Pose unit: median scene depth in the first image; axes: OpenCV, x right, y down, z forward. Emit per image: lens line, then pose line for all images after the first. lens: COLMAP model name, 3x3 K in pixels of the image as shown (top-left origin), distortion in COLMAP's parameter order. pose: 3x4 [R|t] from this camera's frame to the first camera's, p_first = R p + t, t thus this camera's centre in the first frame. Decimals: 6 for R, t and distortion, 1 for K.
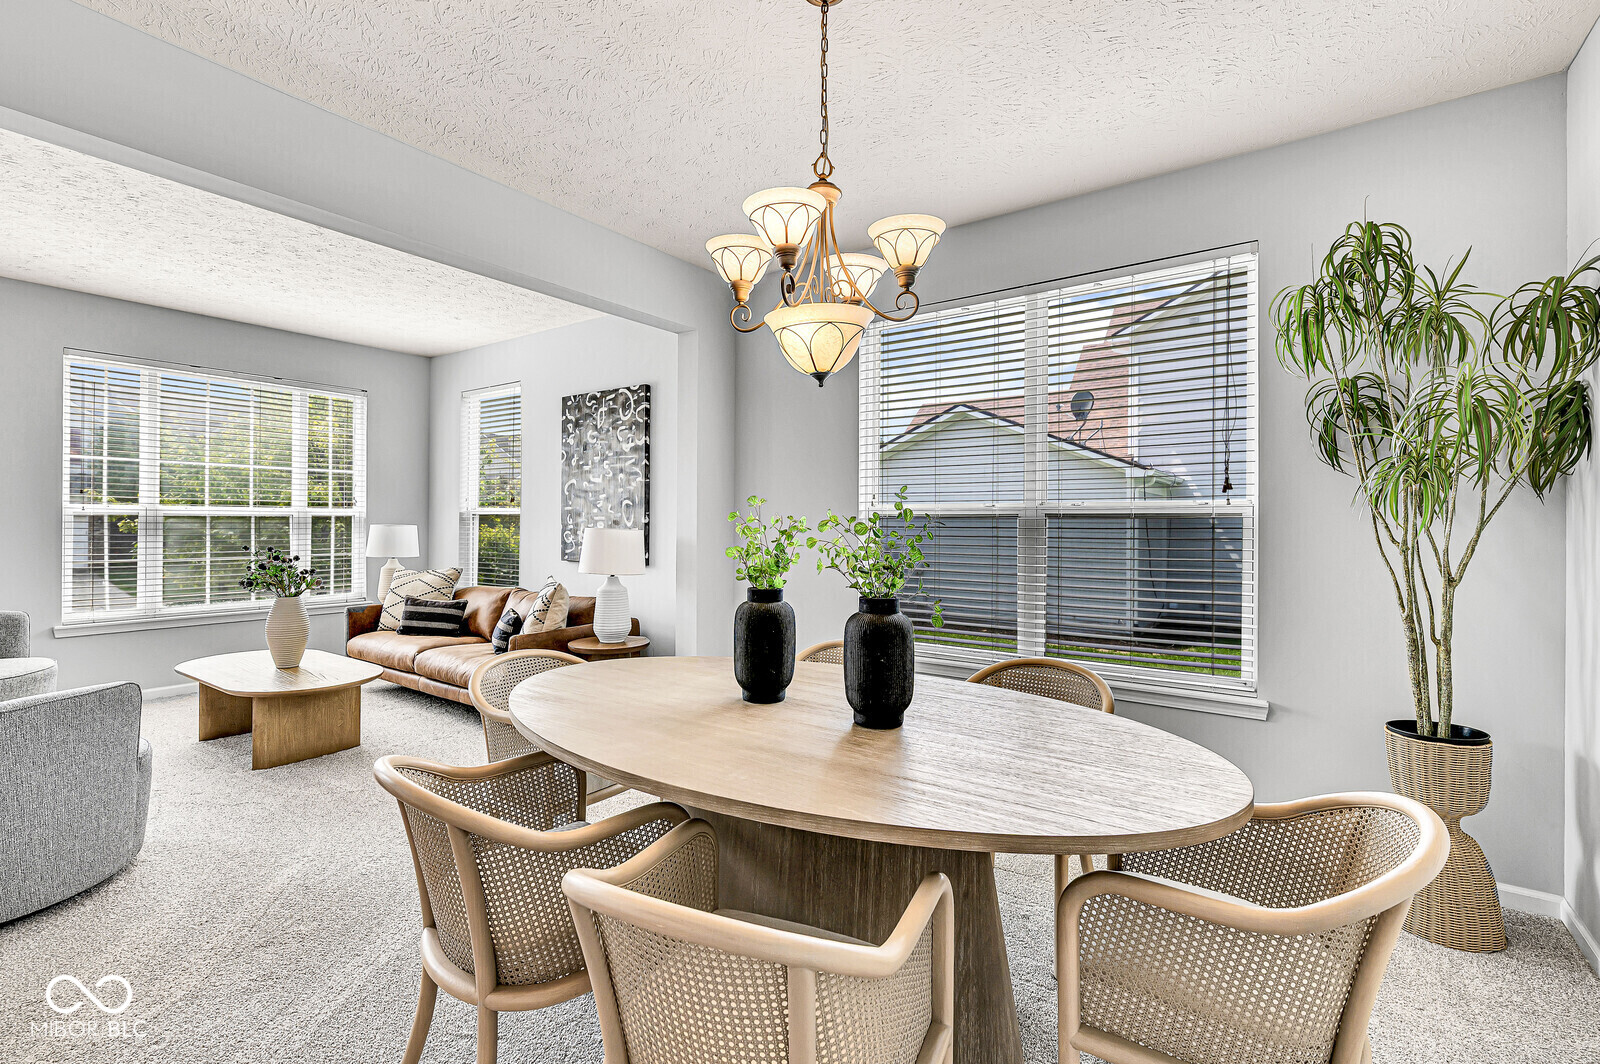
lens RADIAL K [[692.7, 0, 794.6], [0, 692.7, 524.1], [0, 0, 1]] dist [-0.000771, 0.000670]
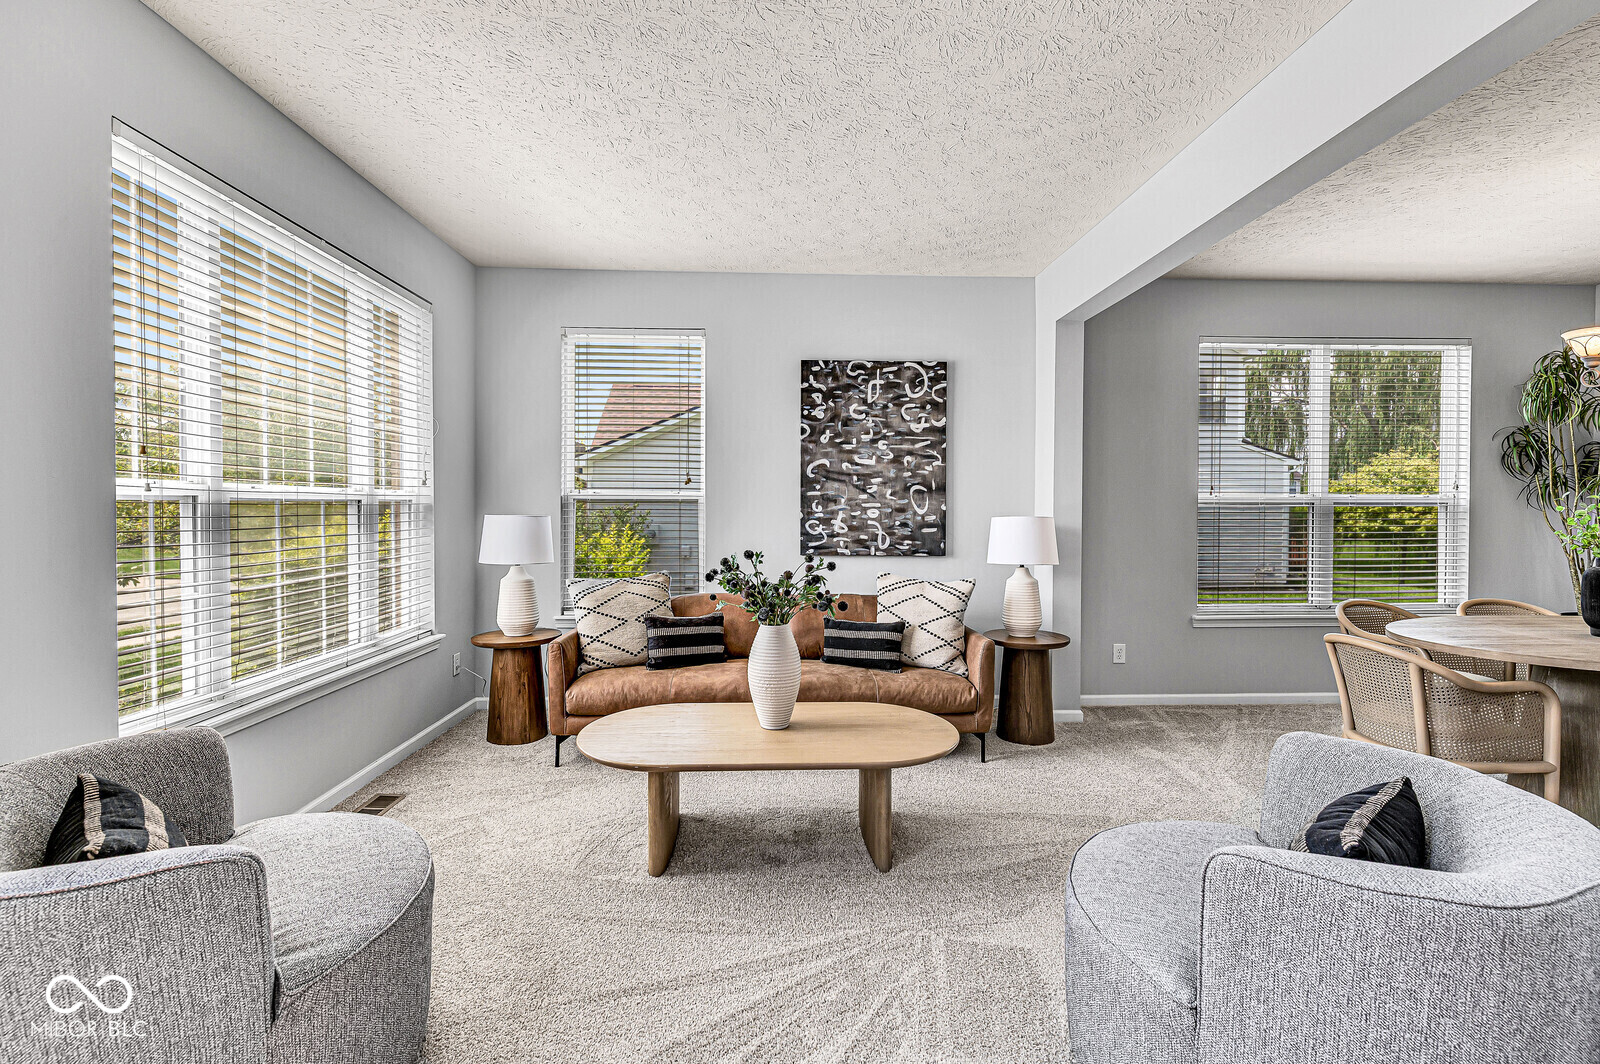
lens RADIAL K [[692.7, 0, 798.4], [0, 692.7, 519.8], [0, 0, 1]] dist [-0.000771, 0.000670]
pose [[0.794185, -0.014773, 0.607496, -0.896432], [0.004350, 0.999817, 0.018626, -0.006618], [-0.607660, -0.012149, 0.794104, 0.356557]]
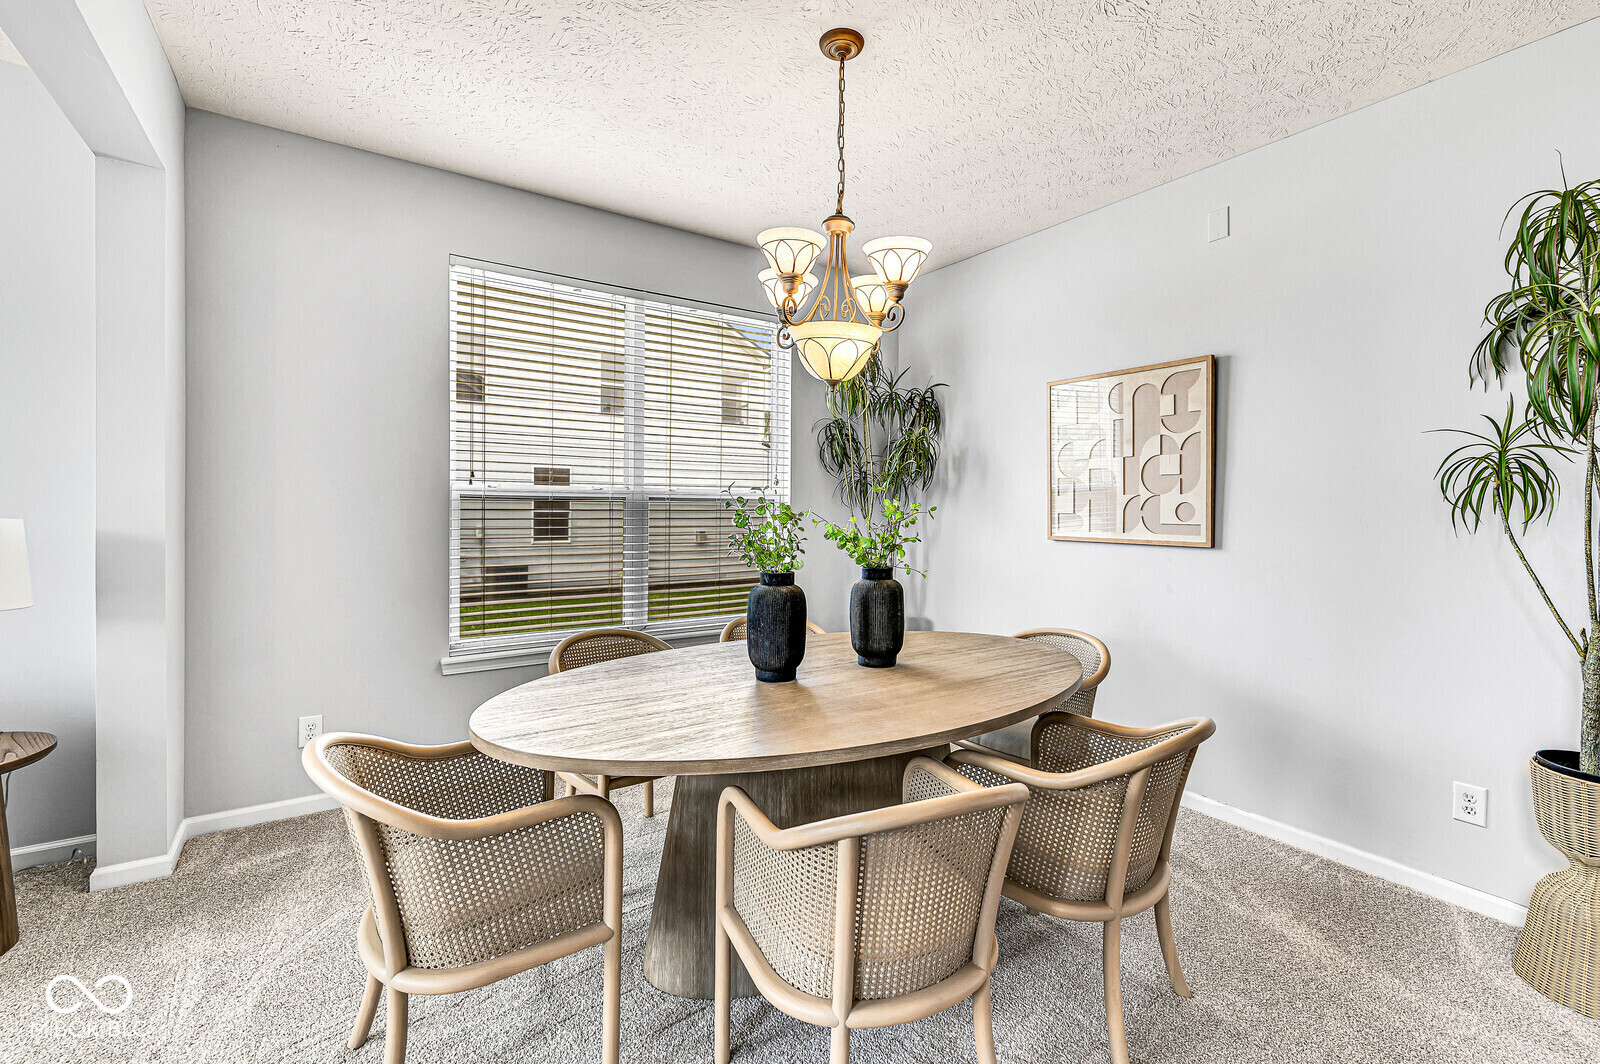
lens RADIAL K [[692.7, 0, 800.0], [0, 692.7, 523.0], [0, 0, 1]] dist [-0.000771, 0.000670]
pose [[0.370317, -0.021844, 0.928648, -0.396677], [-0.008474, 0.999602, 0.026892, -0.004598], [-0.928867, -0.017828, 0.369985, 0.230613]]
